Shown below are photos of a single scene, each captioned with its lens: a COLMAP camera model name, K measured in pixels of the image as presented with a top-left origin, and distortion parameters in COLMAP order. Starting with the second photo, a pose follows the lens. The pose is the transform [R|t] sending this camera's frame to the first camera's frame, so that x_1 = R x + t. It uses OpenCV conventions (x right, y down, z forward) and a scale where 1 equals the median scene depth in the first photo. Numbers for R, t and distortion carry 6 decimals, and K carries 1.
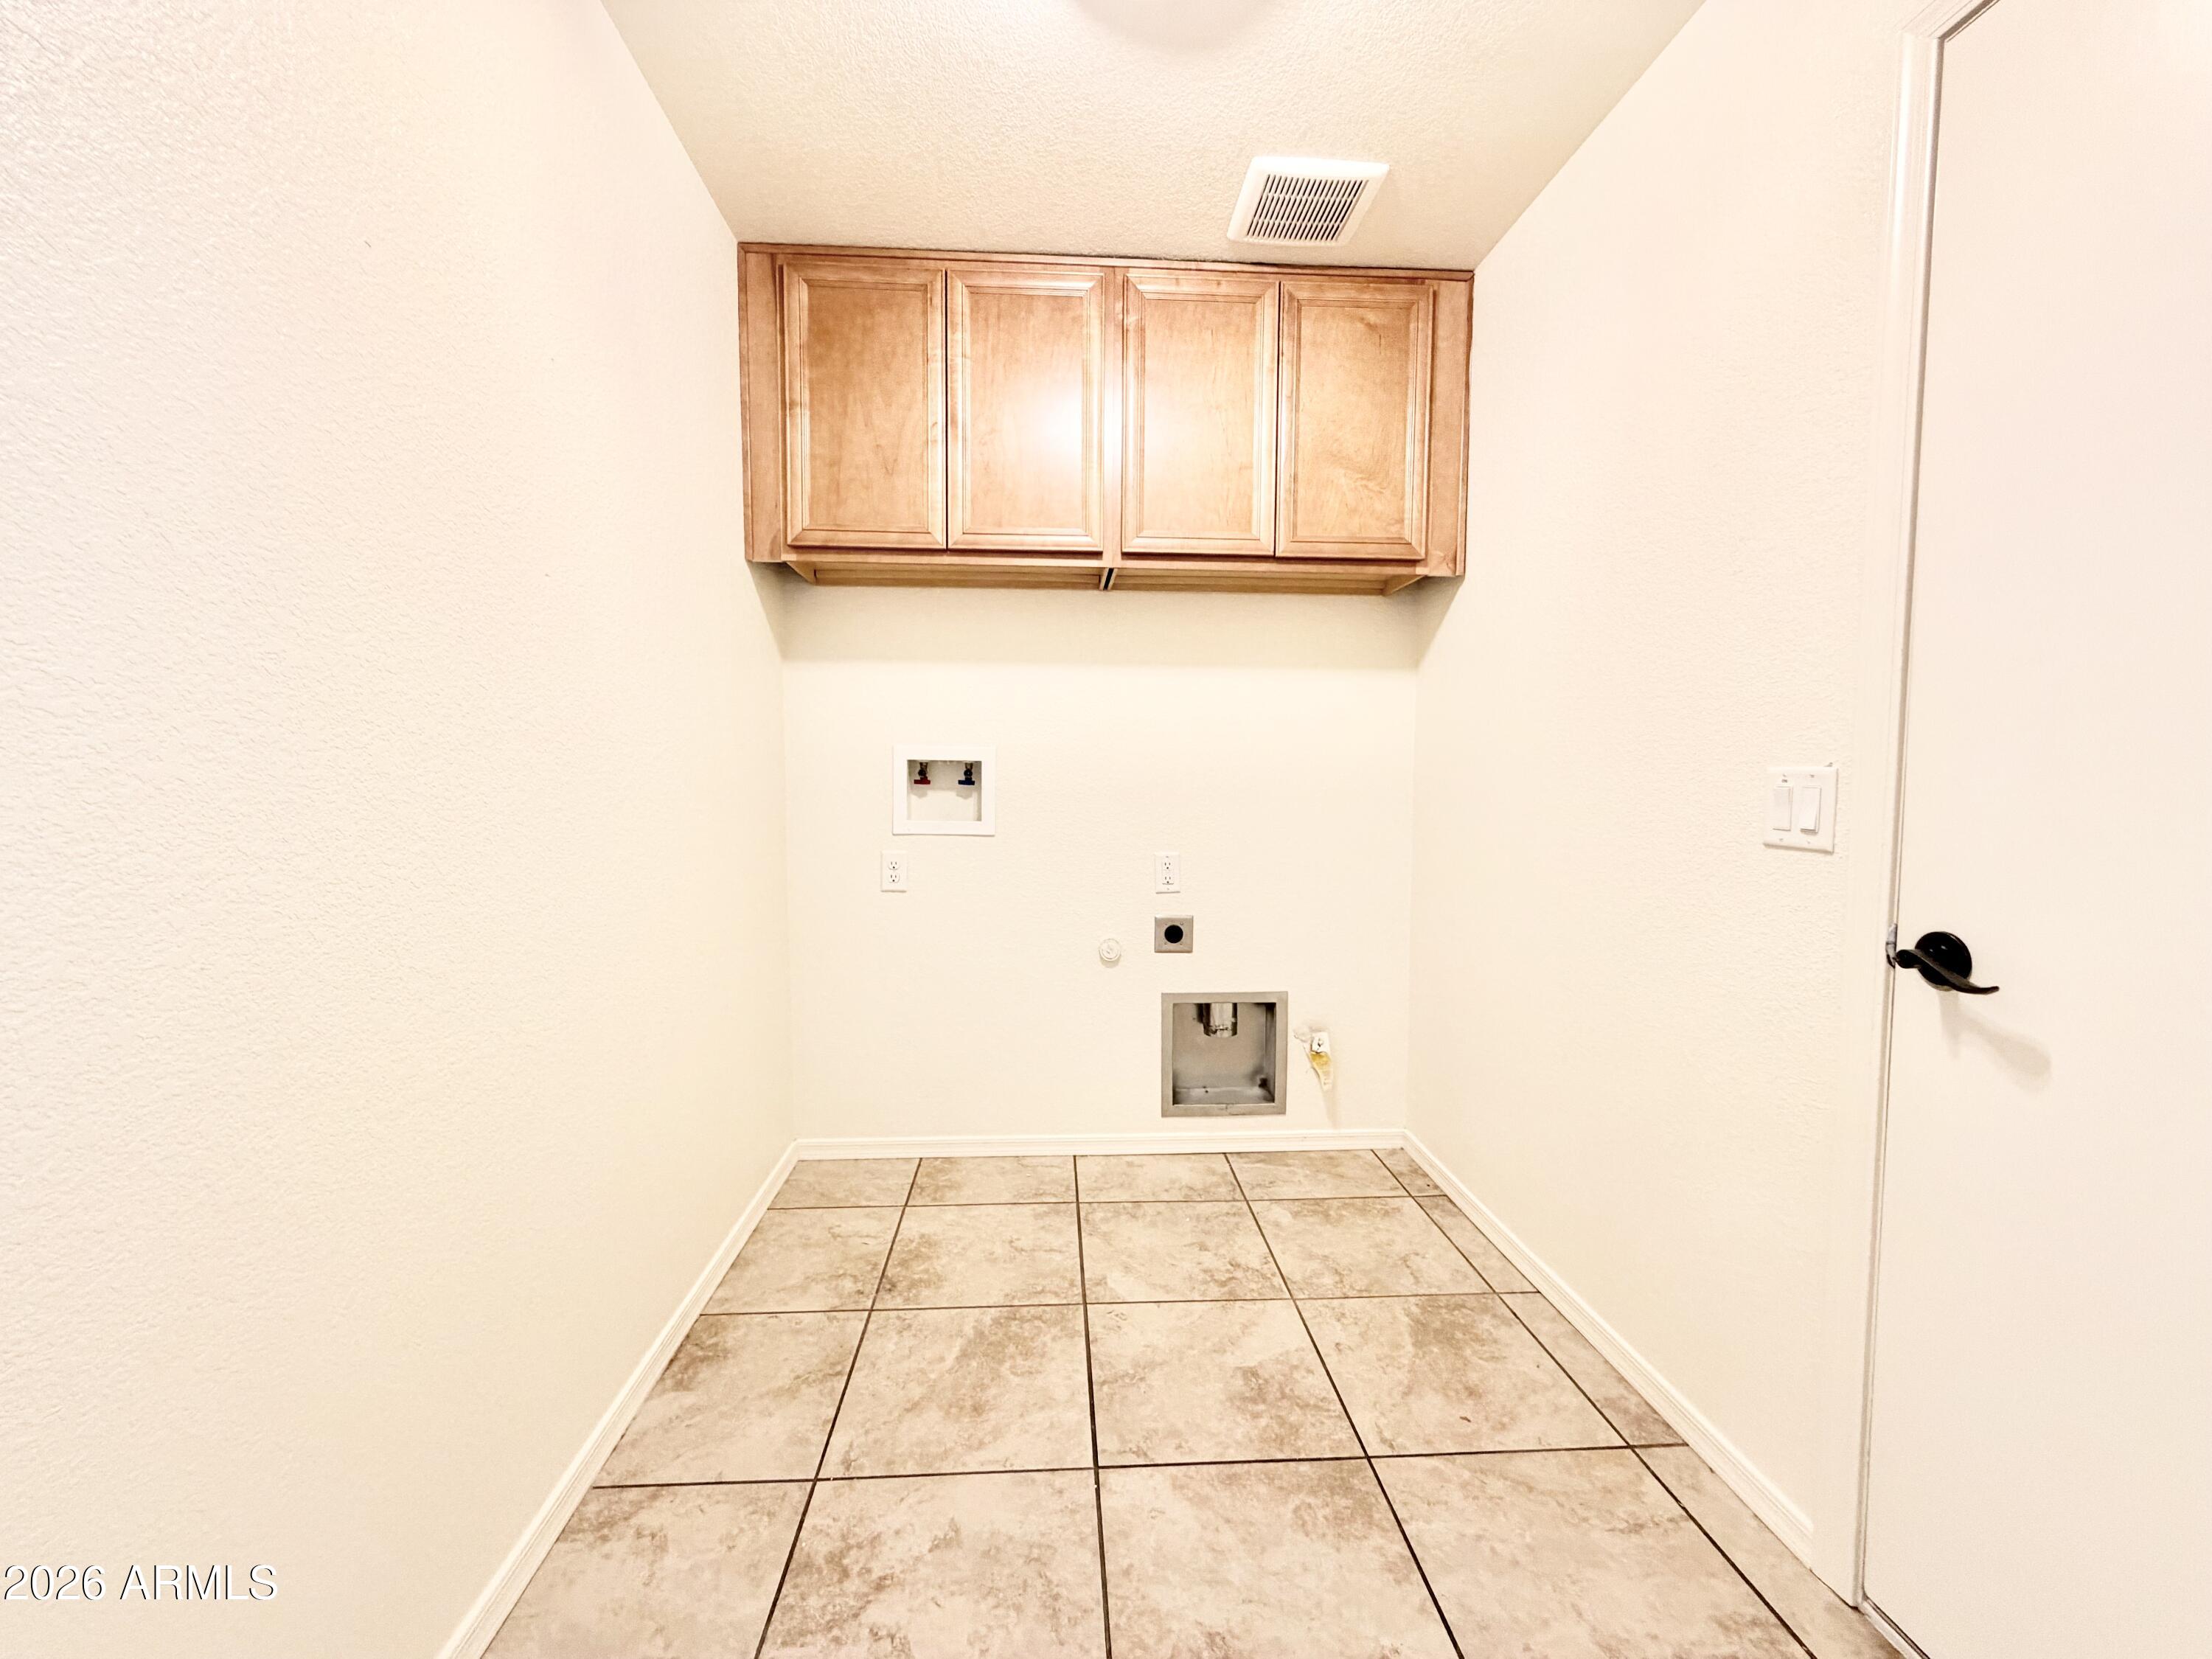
lens RADIAL K [[884.7, 0, 1101.8], [0, 884.7, 829.8], [0, 0, 1]] dist [-0.000433, -0.000356]
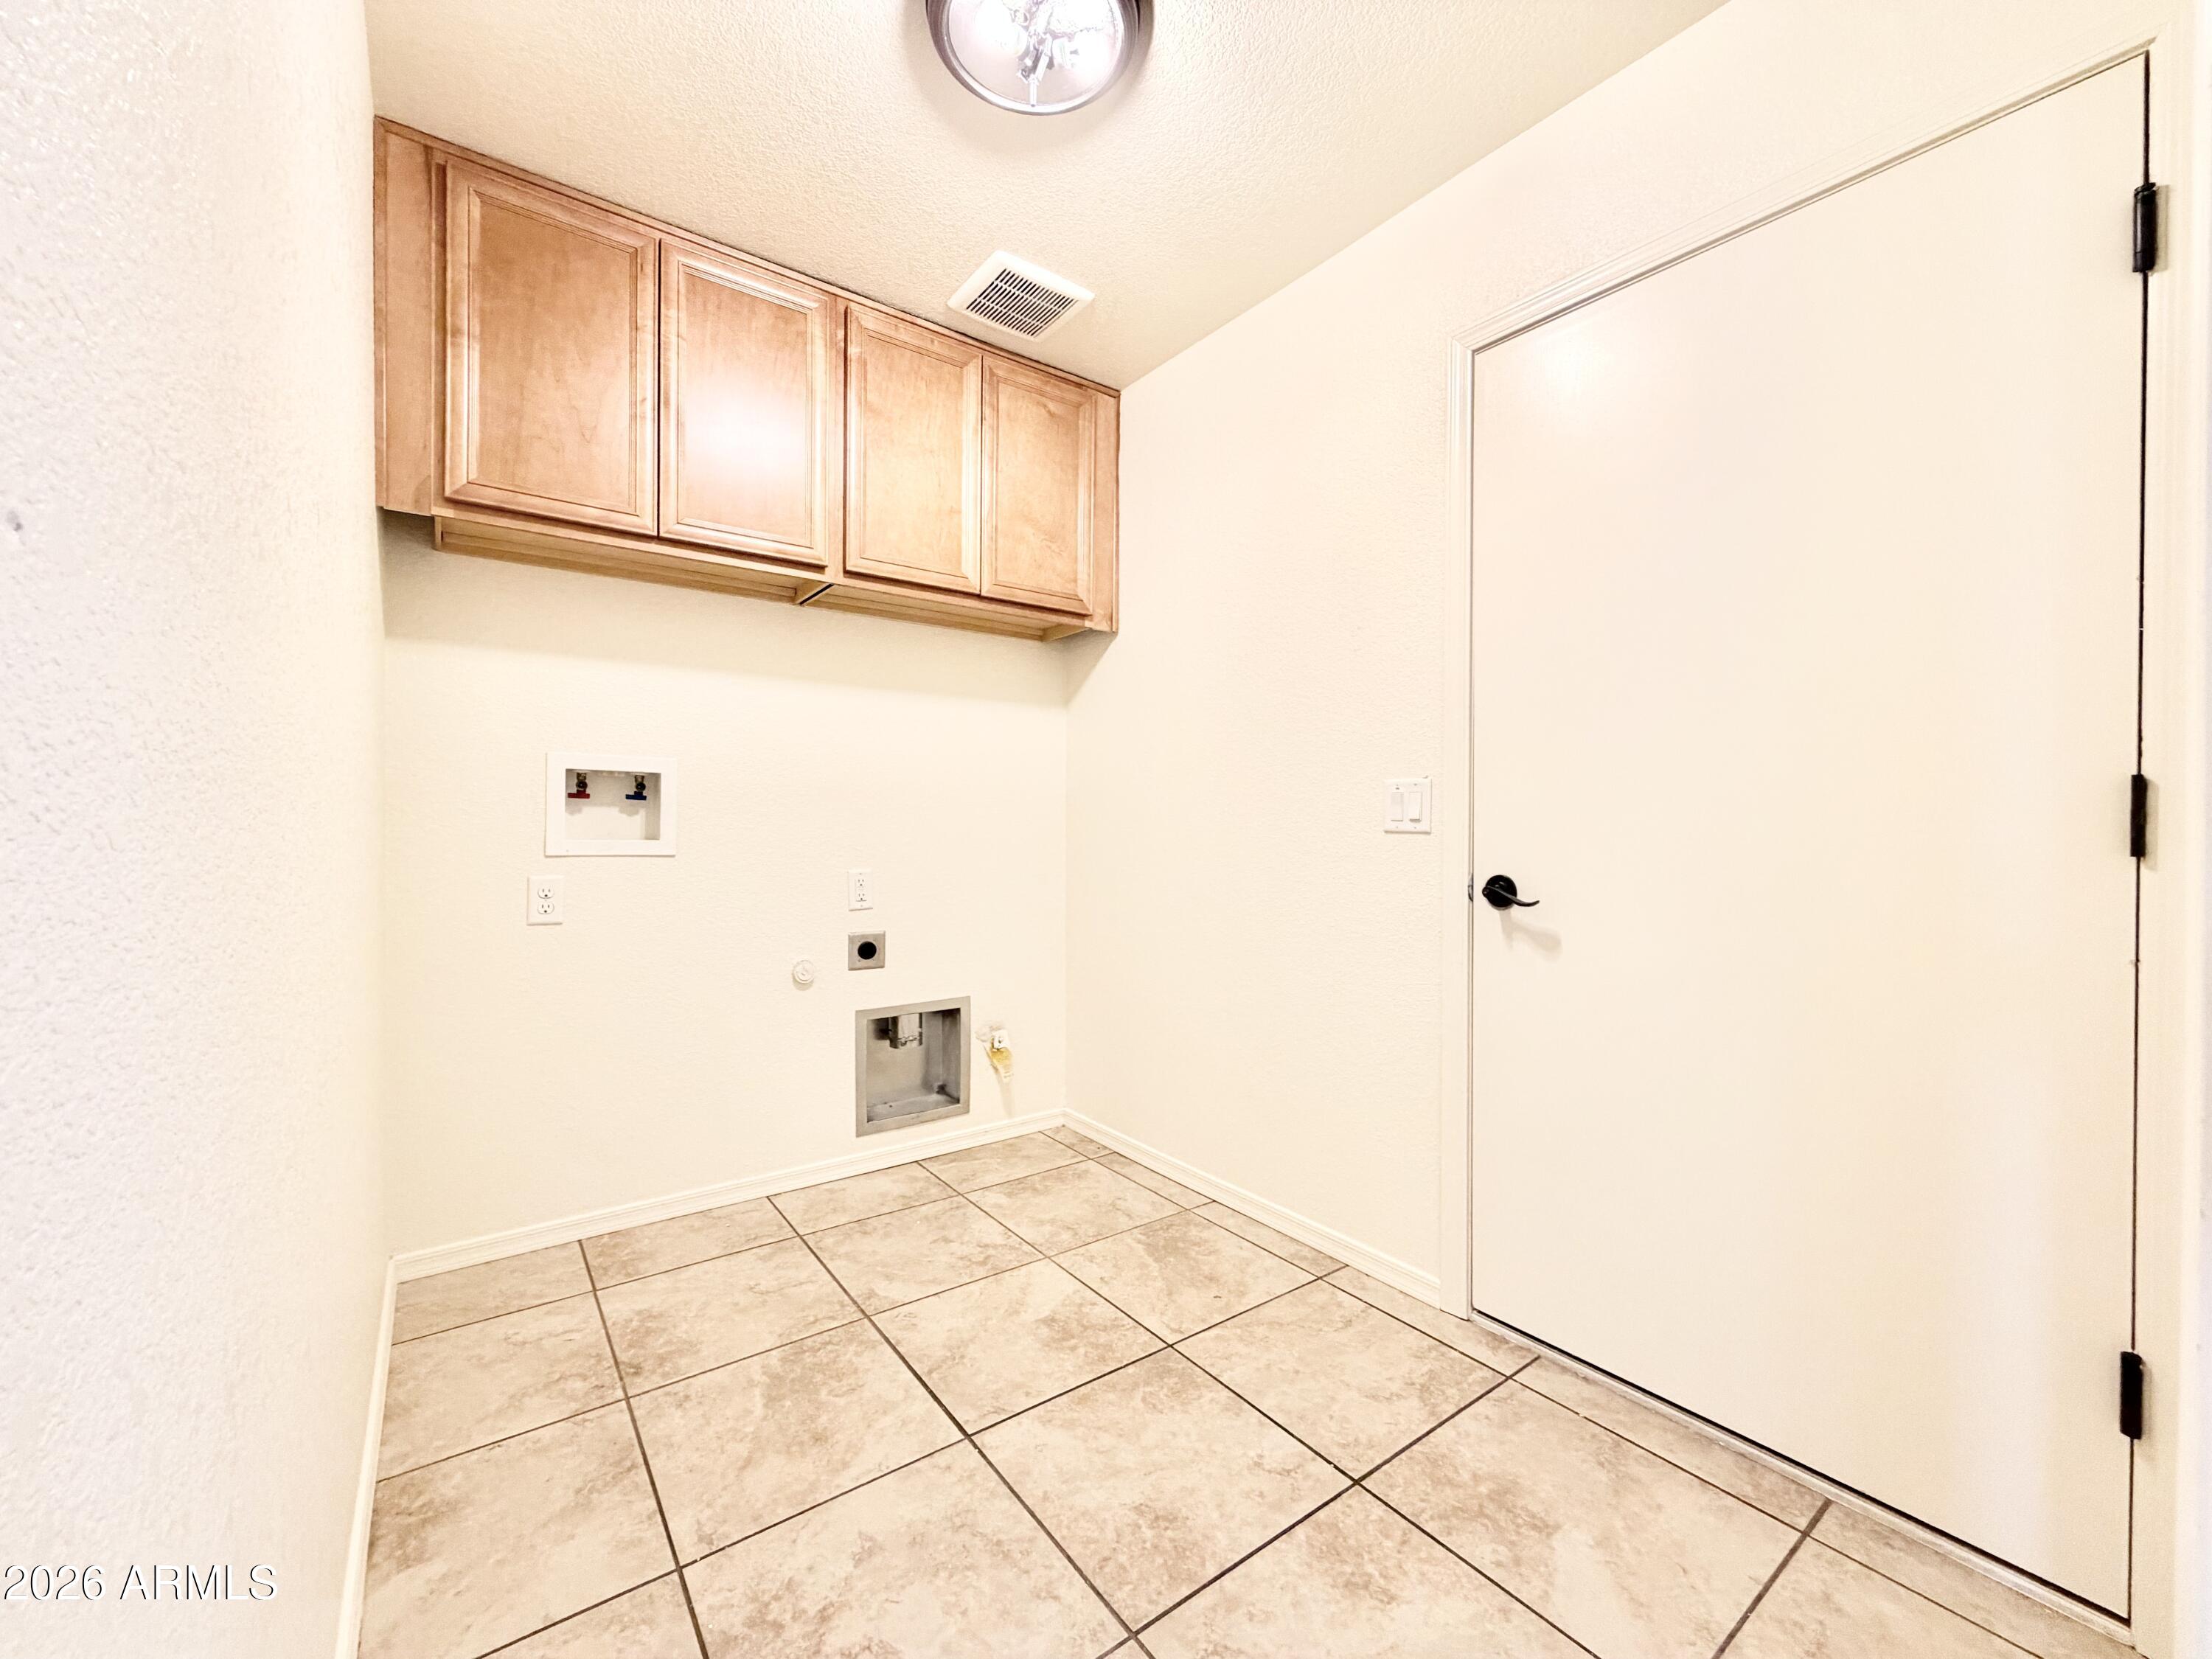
lens RADIAL K [[884.7, 0, 1100.8], [0, 884.7, 829.3], [0, 0, 1]] dist [-0.000433, -0.000356]
pose [[0.838533, -0.003502, 0.544840, -0.299682], [0.032116, 0.998558, -0.043010, 0.039369], [-0.543904, 0.053564, 0.837436, 0.004137]]
